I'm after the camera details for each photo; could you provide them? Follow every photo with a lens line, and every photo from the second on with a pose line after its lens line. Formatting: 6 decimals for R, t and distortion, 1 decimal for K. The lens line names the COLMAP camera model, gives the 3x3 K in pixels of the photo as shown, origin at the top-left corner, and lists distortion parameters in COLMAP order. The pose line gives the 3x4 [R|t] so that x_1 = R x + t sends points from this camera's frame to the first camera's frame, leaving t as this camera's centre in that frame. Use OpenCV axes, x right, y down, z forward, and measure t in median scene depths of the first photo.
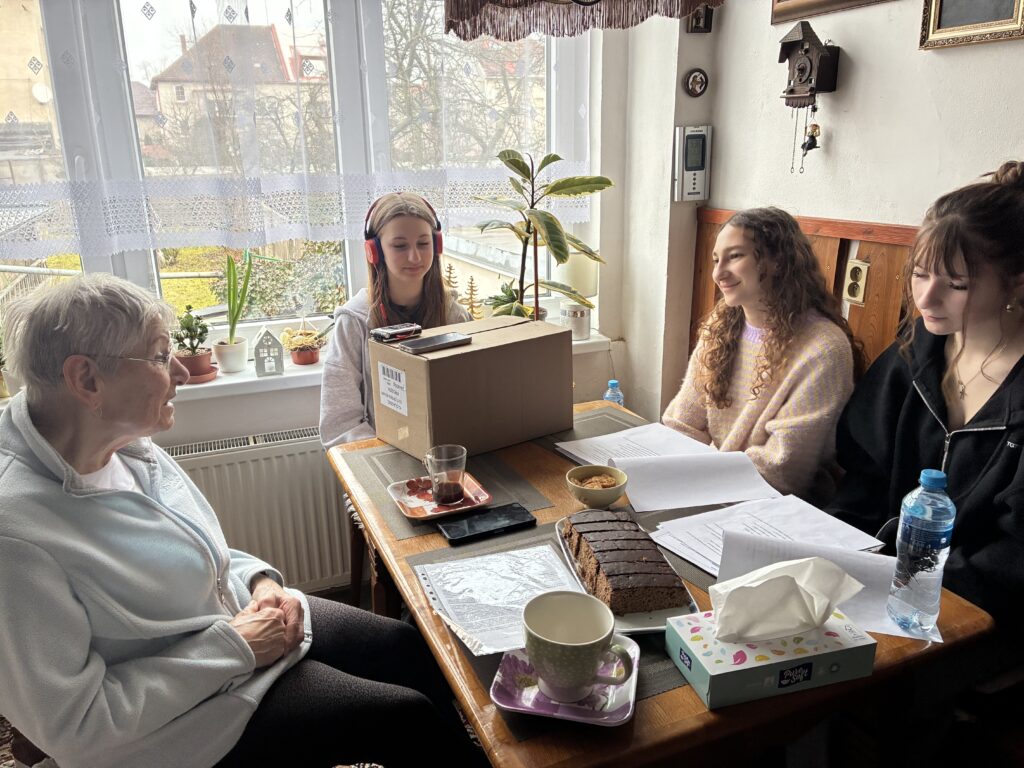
lens RADIAL K [[760.6, 0, 513.6], [0, 760.6, 378.4], [0, 0, 1]] dist [0.051694, -0.070337]
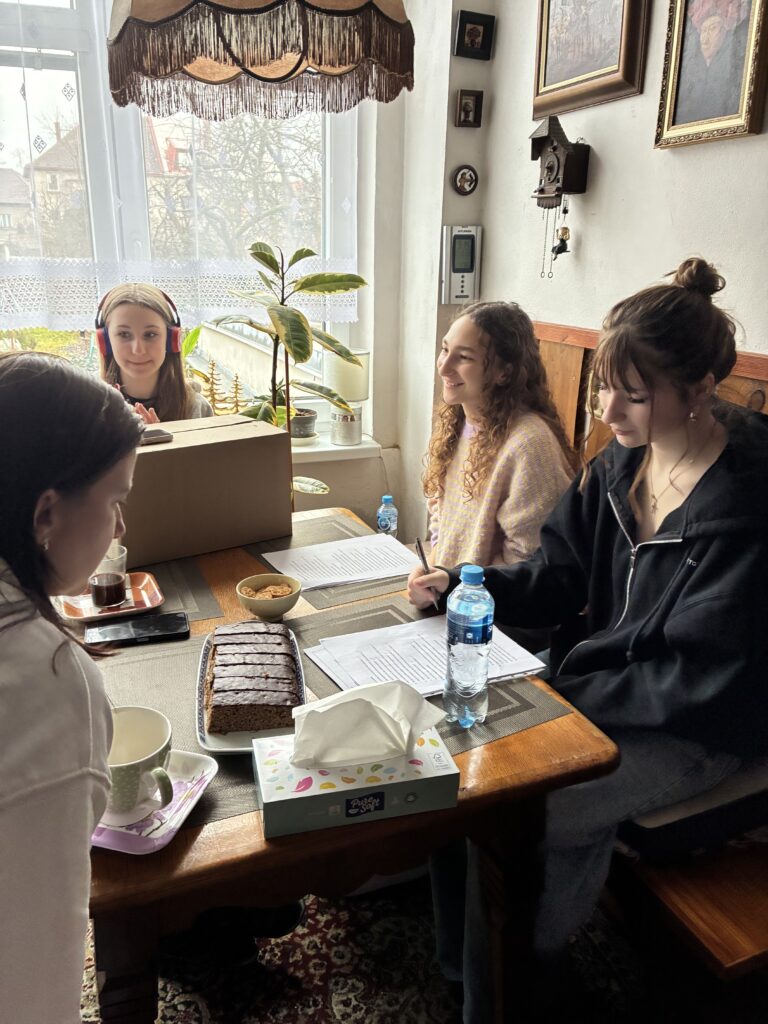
lens RADIAL K [[761.3, 0, 384.0], [0, 761.3, 512.0], [0, 0, 1]] dist [0.010009, 0.001045]
pose [[0.999253, 0.038642, 0.000996, 0.185058], [-0.038653, 0.998580, 0.036650, -0.003247], [0.000422, -0.036661, 0.999328, 0.038945]]
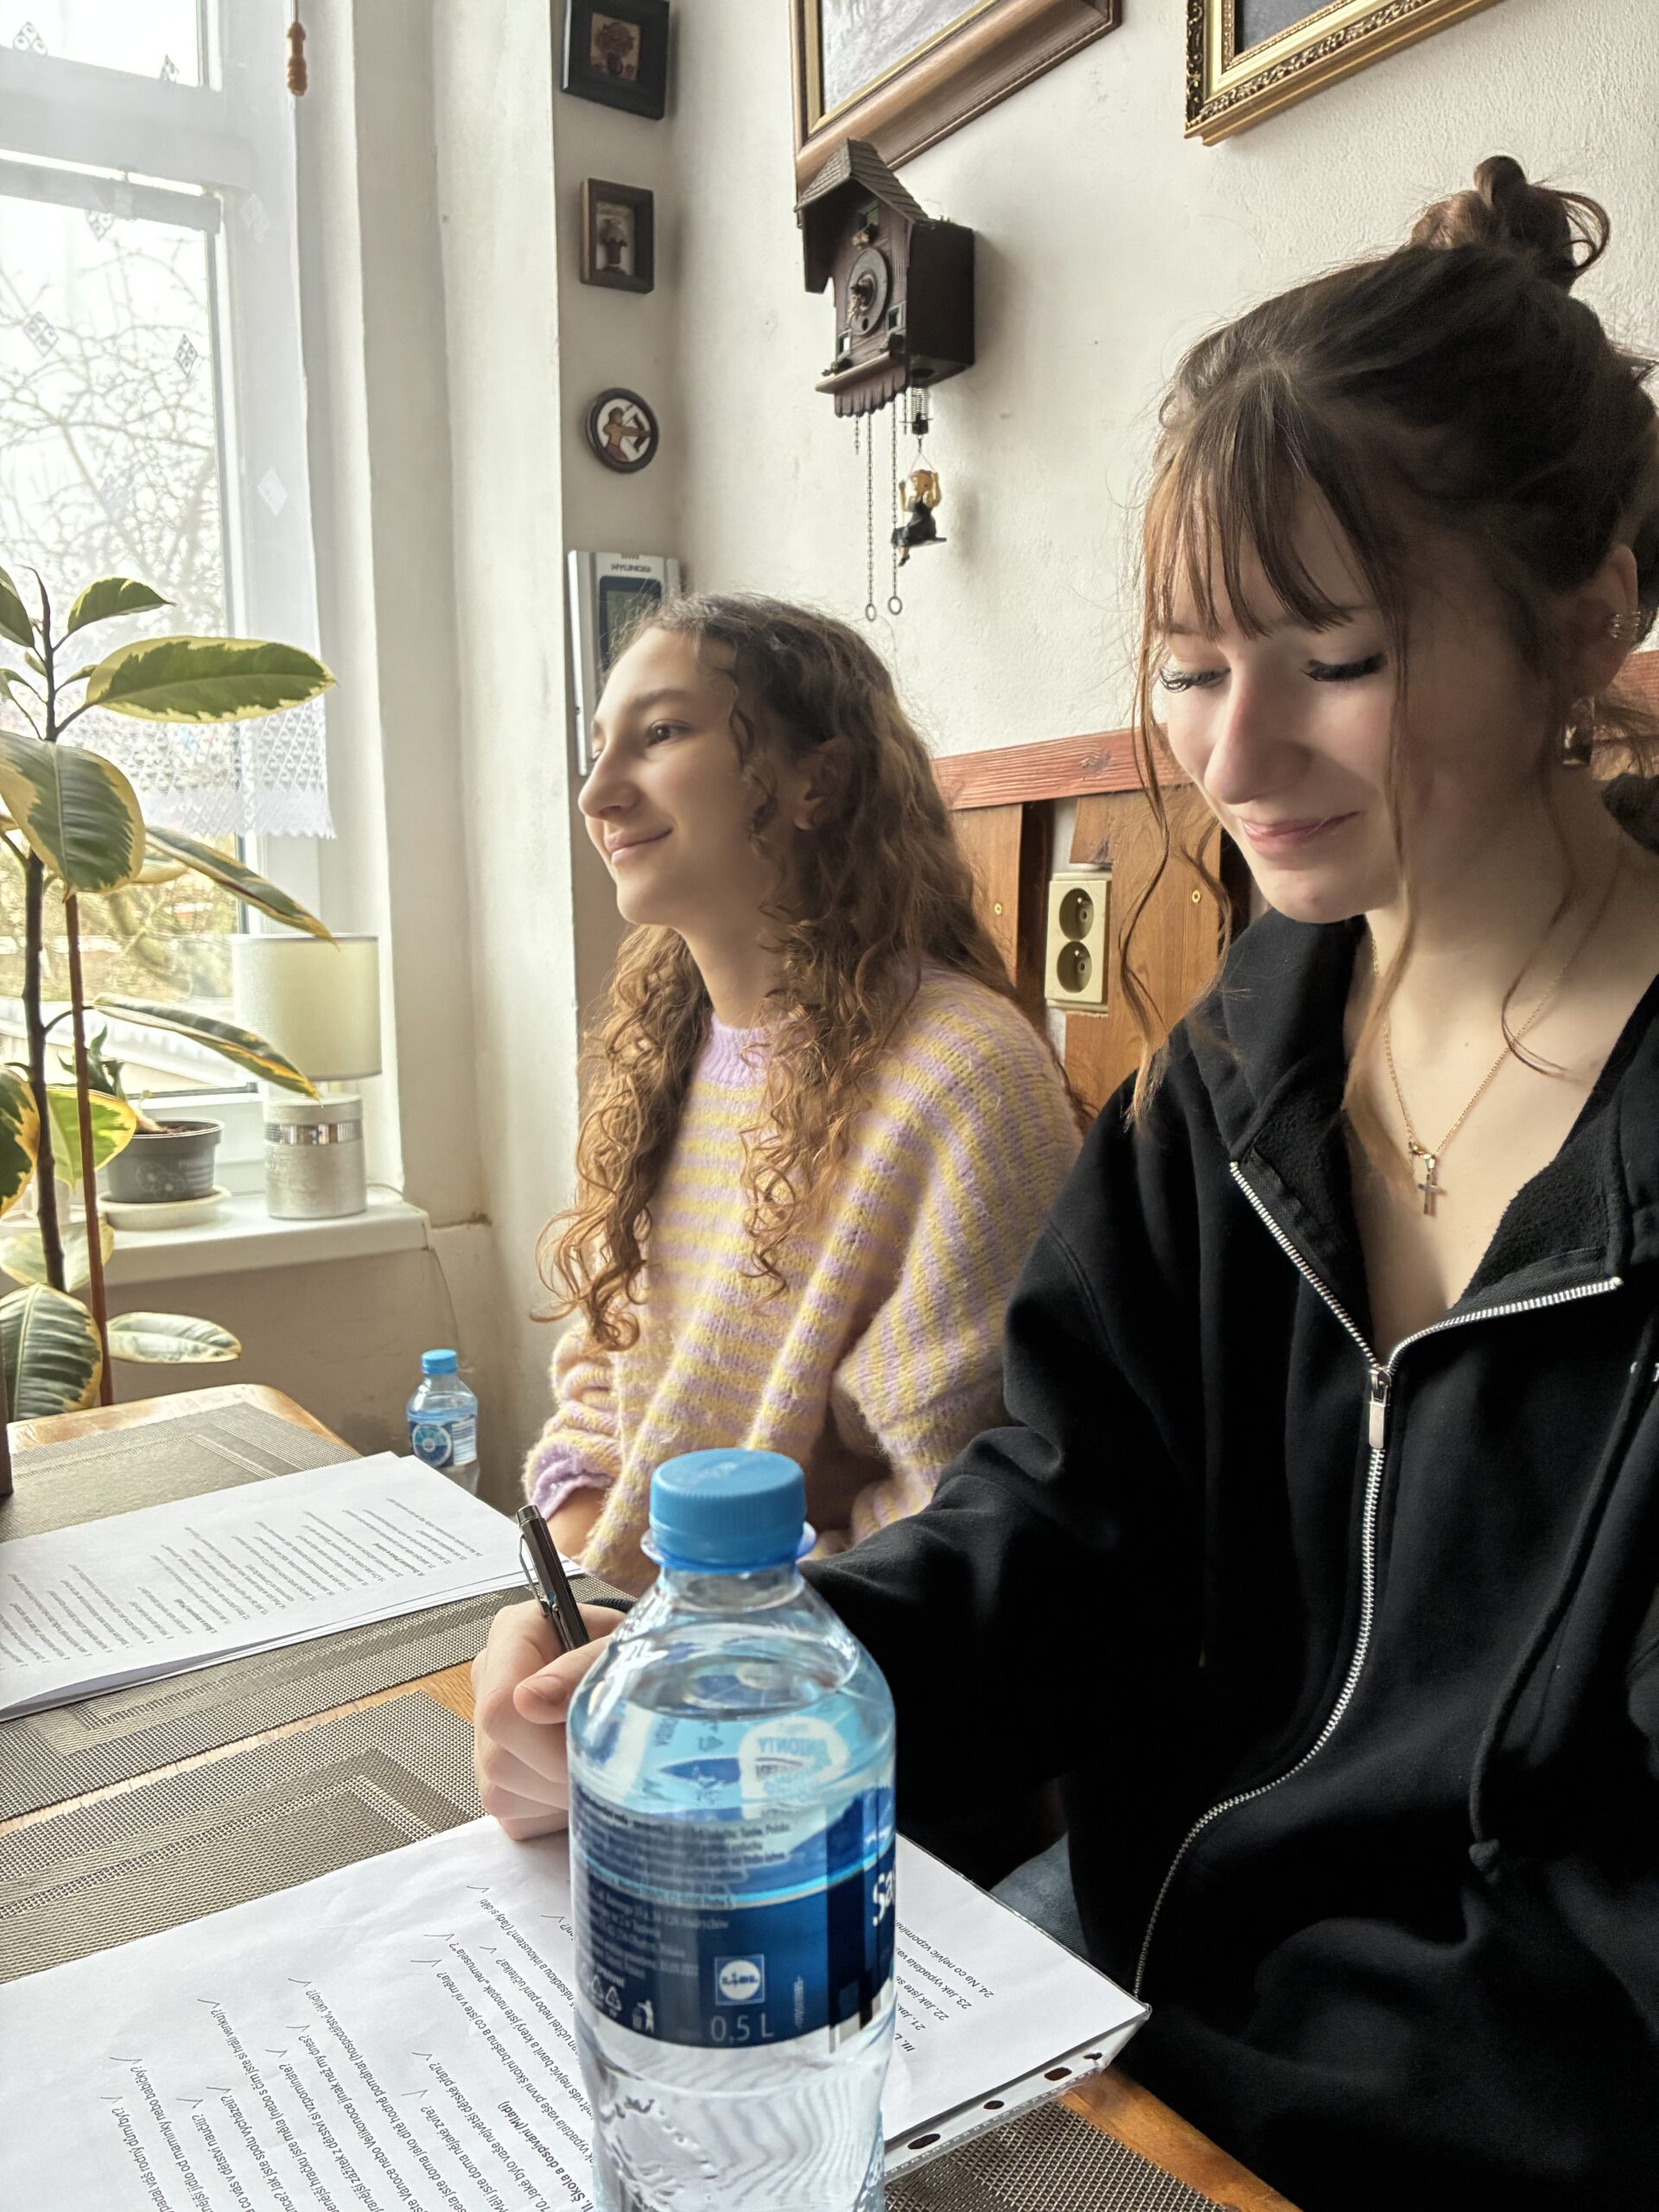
lens RADIAL K [[1666.9, 0, 829.5], [0, 1666.9, 1106.0], [0, 0, 1]] dist [0.014190, 0.003120]
pose [[0.982779, -0.015674, 0.184121, 0.228913], [0.048164, 0.983683, -0.173345, 0.046668], [-0.178400, 0.179228, 0.967497, 0.396324]]
